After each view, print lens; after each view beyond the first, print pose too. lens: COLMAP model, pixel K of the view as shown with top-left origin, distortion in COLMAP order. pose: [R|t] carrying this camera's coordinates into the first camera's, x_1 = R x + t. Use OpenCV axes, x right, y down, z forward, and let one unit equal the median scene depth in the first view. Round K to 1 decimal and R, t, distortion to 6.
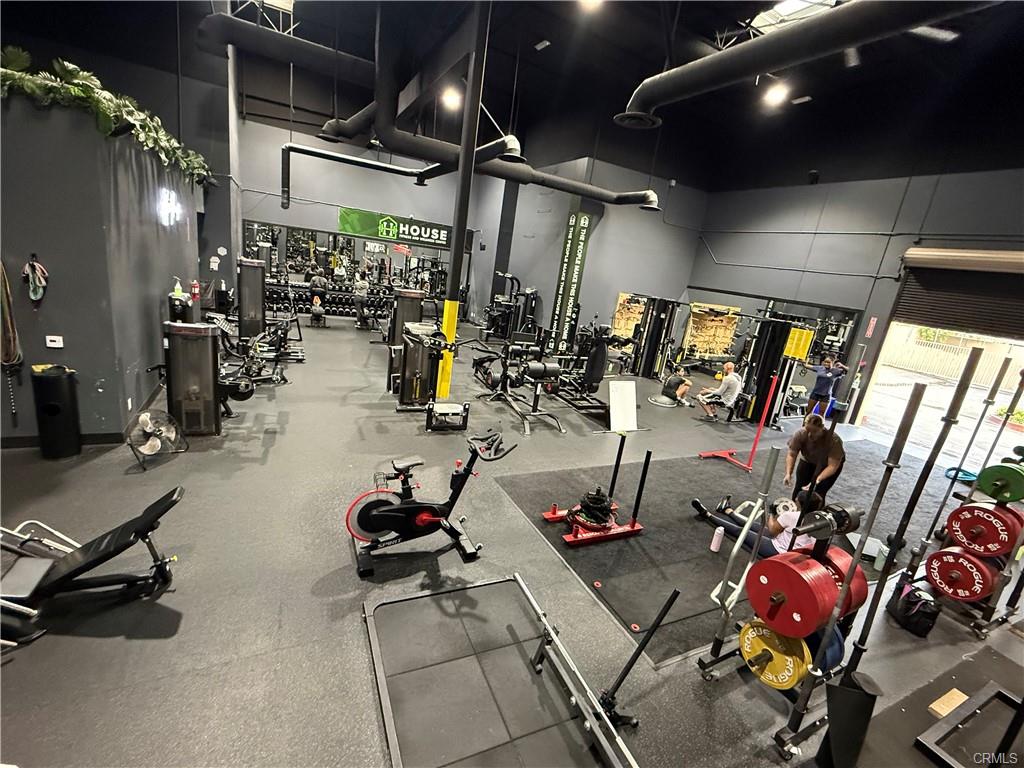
lens RADIAL K [[450.4, 0, 512.0], [0, 450.4, 384.0], [0, 0, 1]] dist [-0.001768, -0.000528]
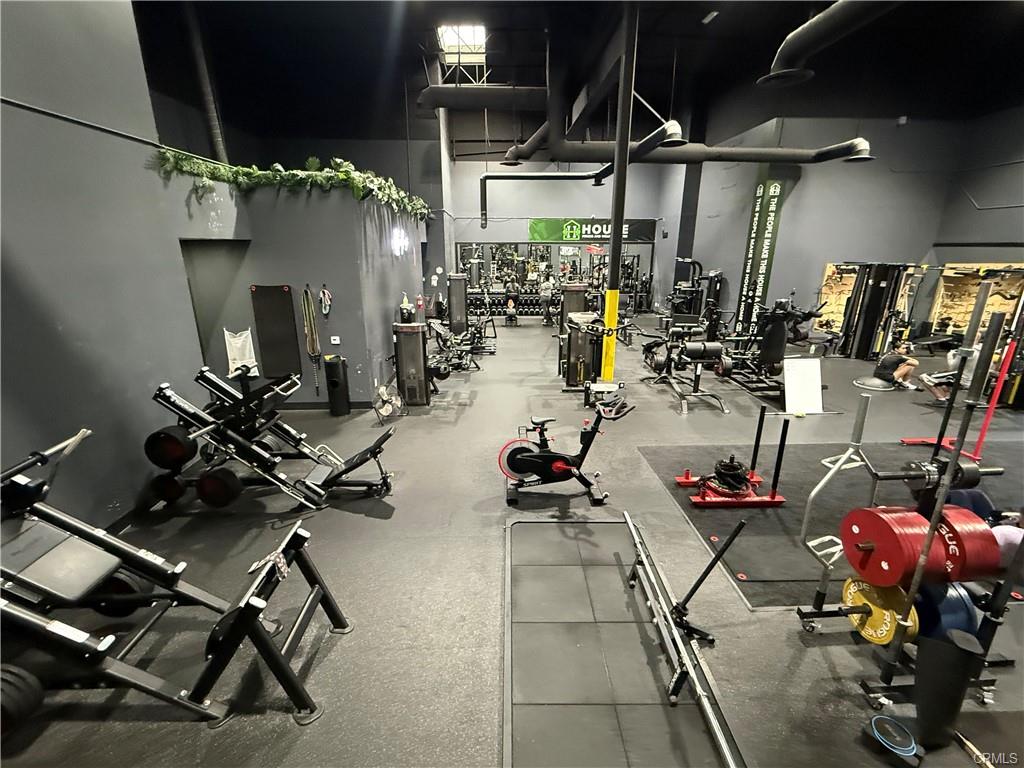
lens RADIAL K [[453.0, 0, 512.0], [0, 453.0, 384.0], [0, 0, 1]] dist [0.000762, -0.000142]
pose [[0.902770, -0.013046, -0.429927, 0.118741], [0.013852, 0.999903, -0.001253, 0.040457], [0.429901, -0.004824, 0.902863, -0.087184]]
